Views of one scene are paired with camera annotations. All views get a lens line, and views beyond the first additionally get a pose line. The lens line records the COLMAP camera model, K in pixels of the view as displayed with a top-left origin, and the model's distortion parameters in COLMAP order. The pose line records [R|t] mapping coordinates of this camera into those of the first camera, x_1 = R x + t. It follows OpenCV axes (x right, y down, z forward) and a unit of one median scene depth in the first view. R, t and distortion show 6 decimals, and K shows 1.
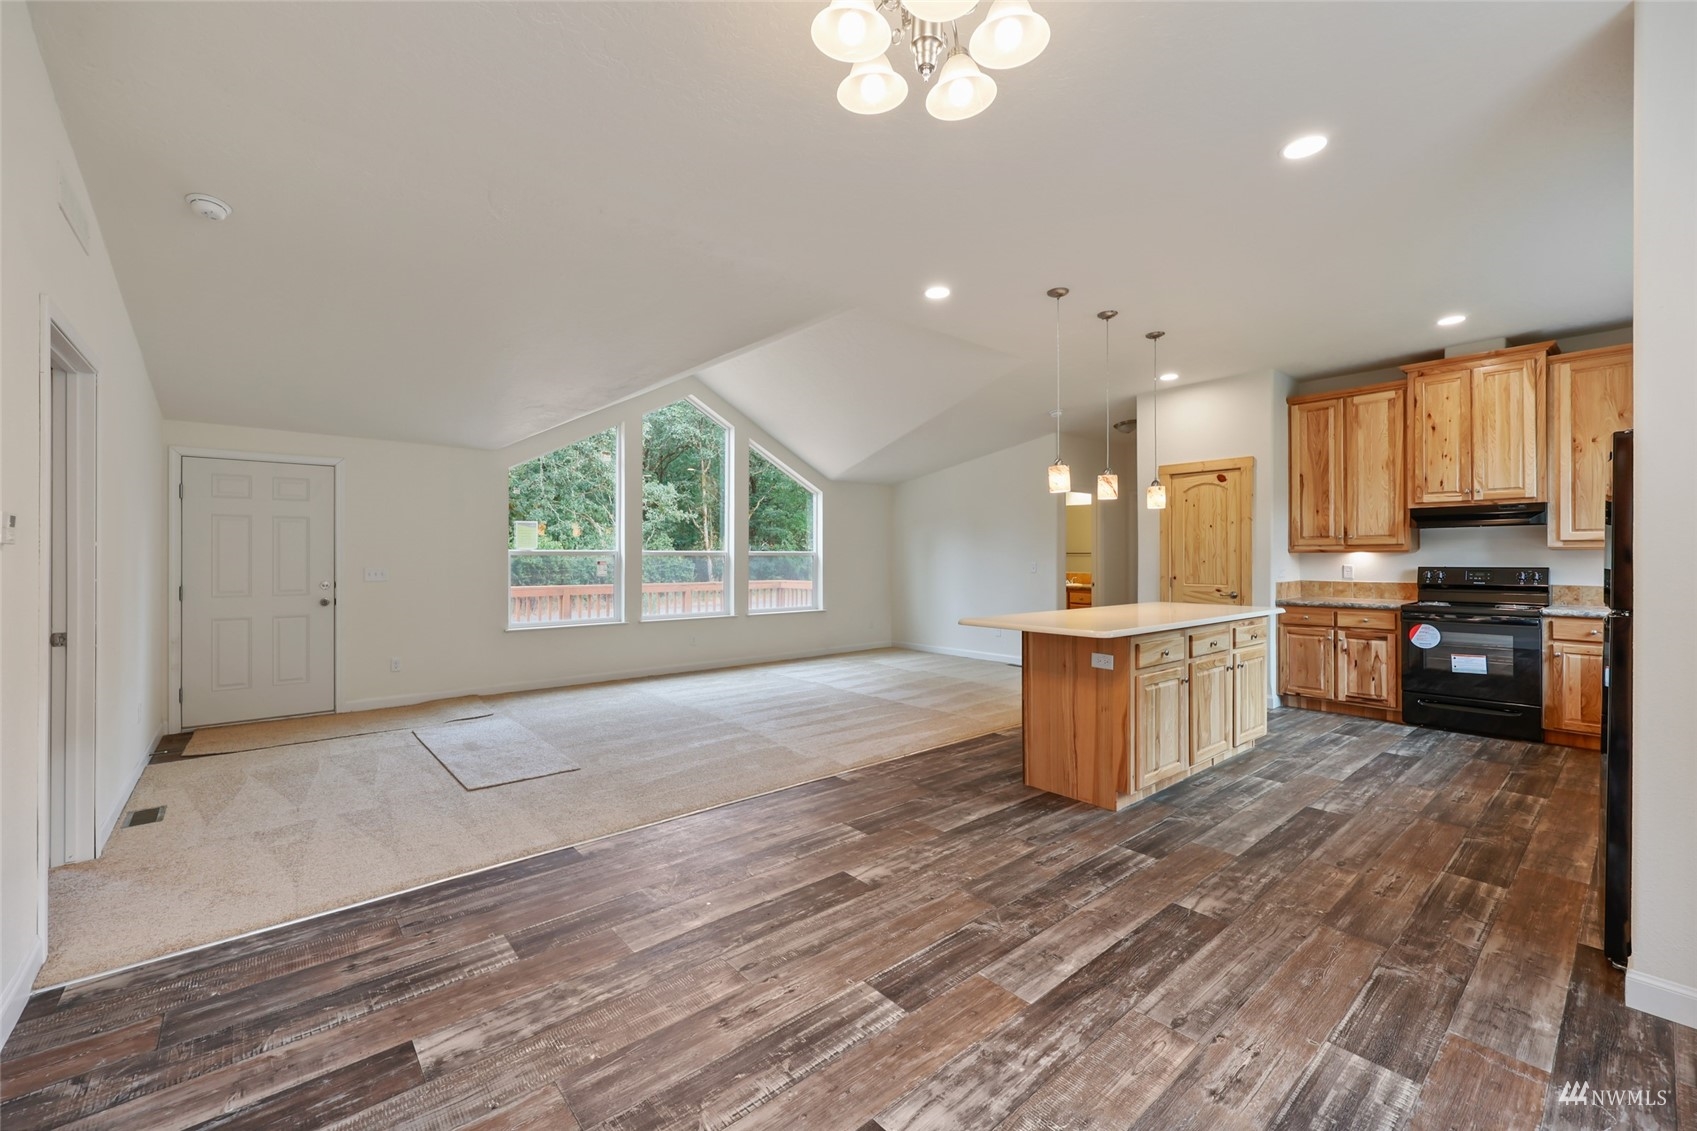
lens RADIAL K [[685.9, 0, 860.0], [0, 685.9, 555.0], [0, 0, 1]] dist [0.009131, -0.000484]
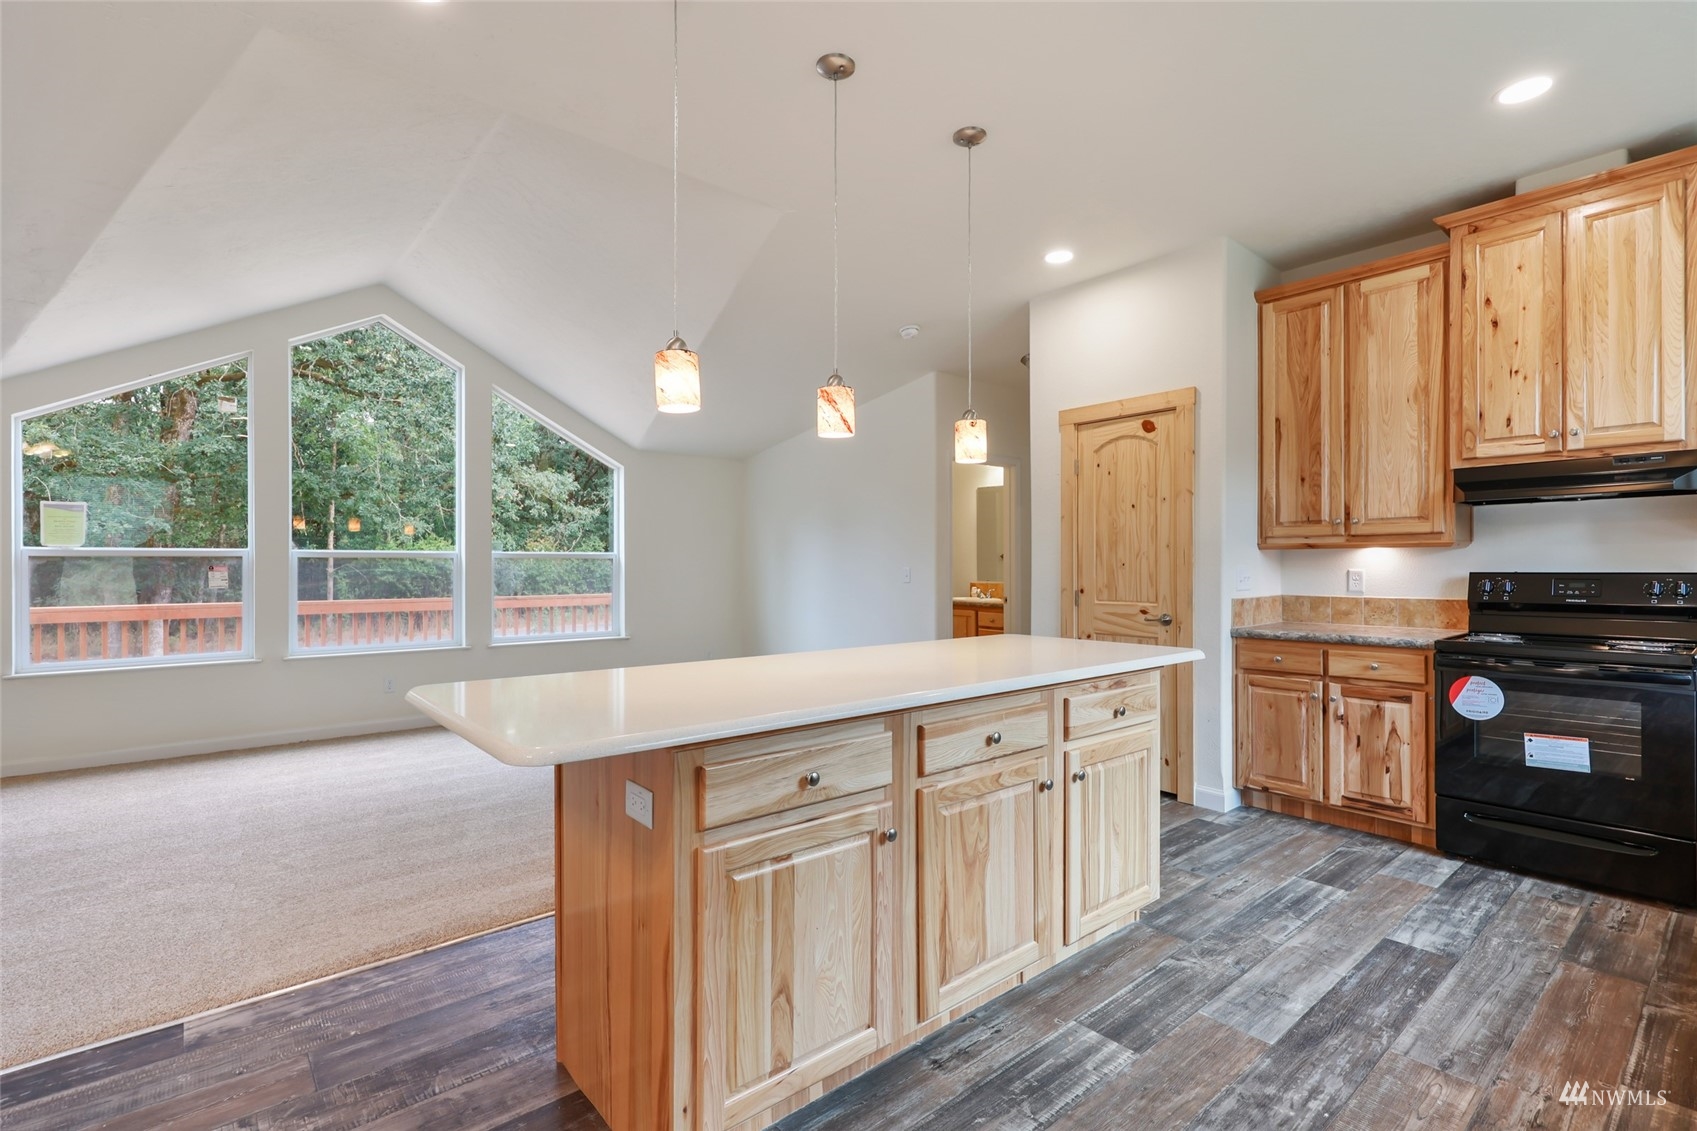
lens RADIAL K [[781.4, 0, 860.2], [0, 781.4, 565.9], [0, 0, 1]] dist [0.008664, -0.000419]
pose [[0.999984, -0.000802, -0.005597, 0.355180], [0.000827, 0.999990, 0.004430, 0.010012], [0.005594, -0.004434, 0.999975, 0.399017]]
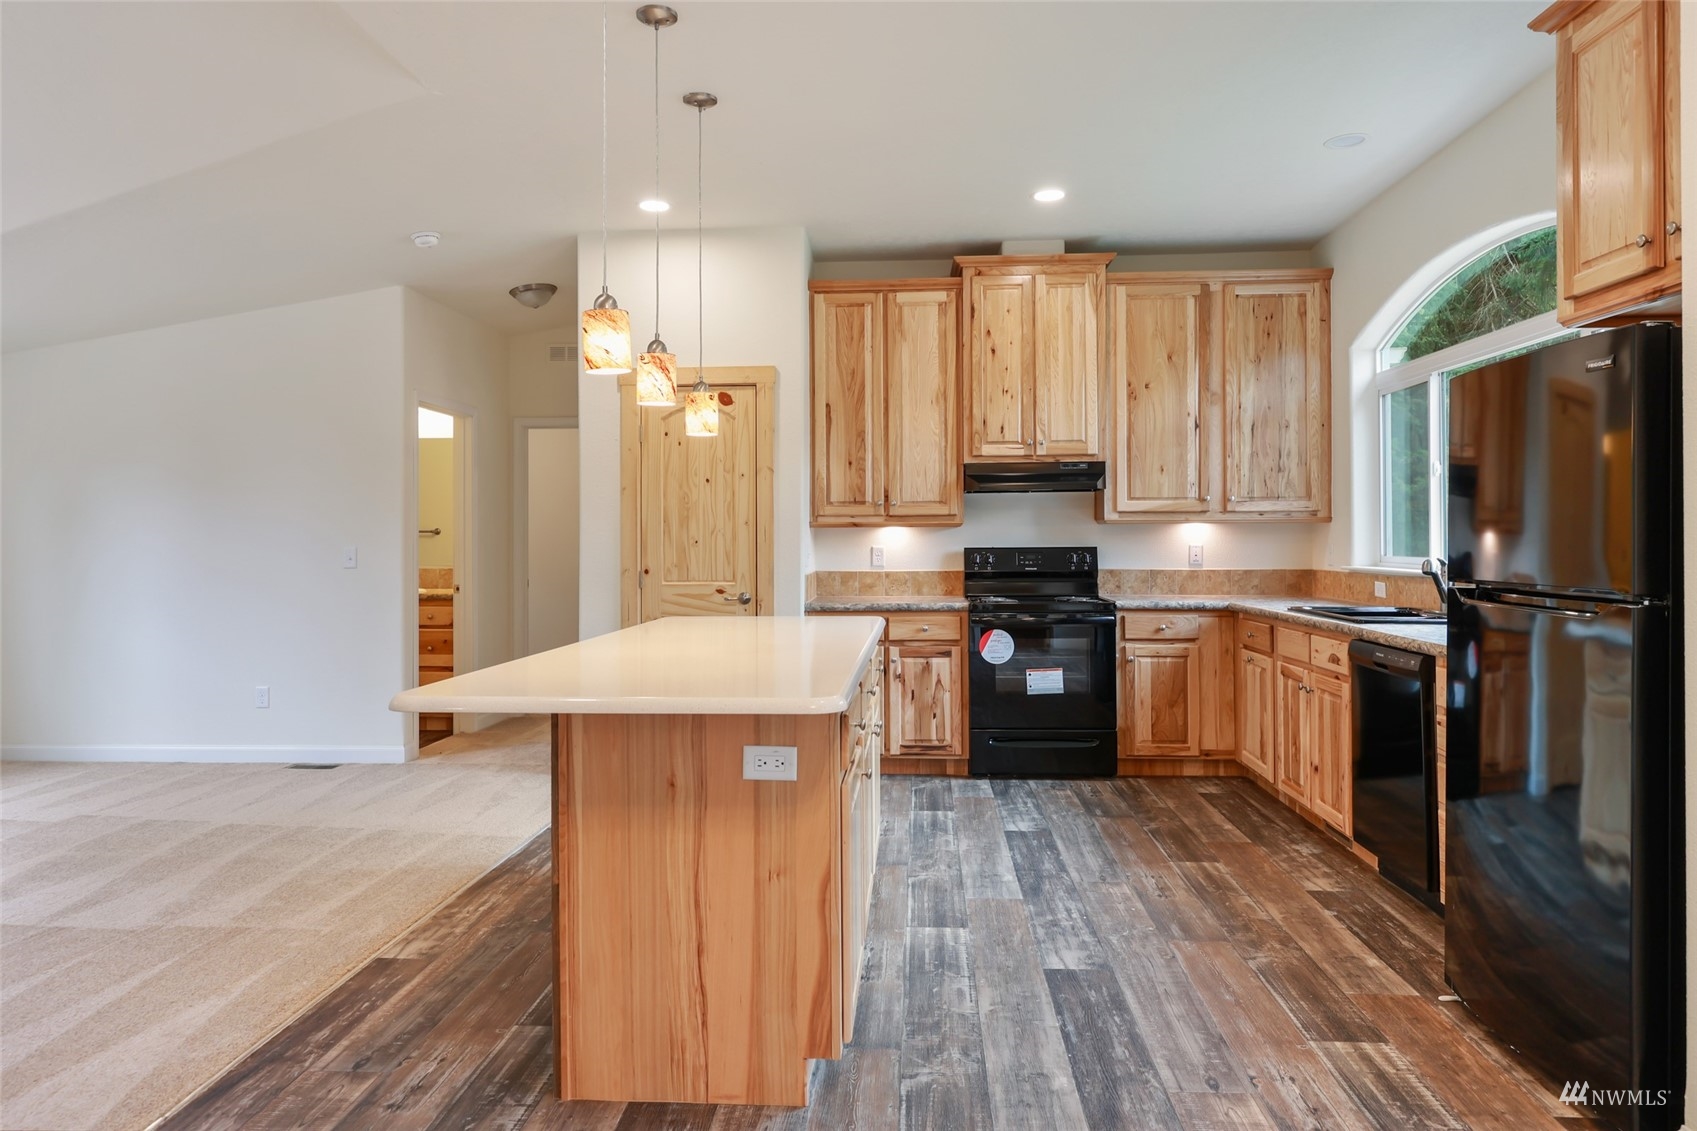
lens RADIAL K [[1090.7, 0, 842.4], [0, 1090.7, 527.4], [0, 0, 1]] dist [0.005529, -0.000753]
pose [[0.708551, 0.006617, 0.705629, -0.073037], [0.001872, 0.999935, -0.011256, 0.010278], [-0.705657, 0.009296, 0.708492, 0.353135]]
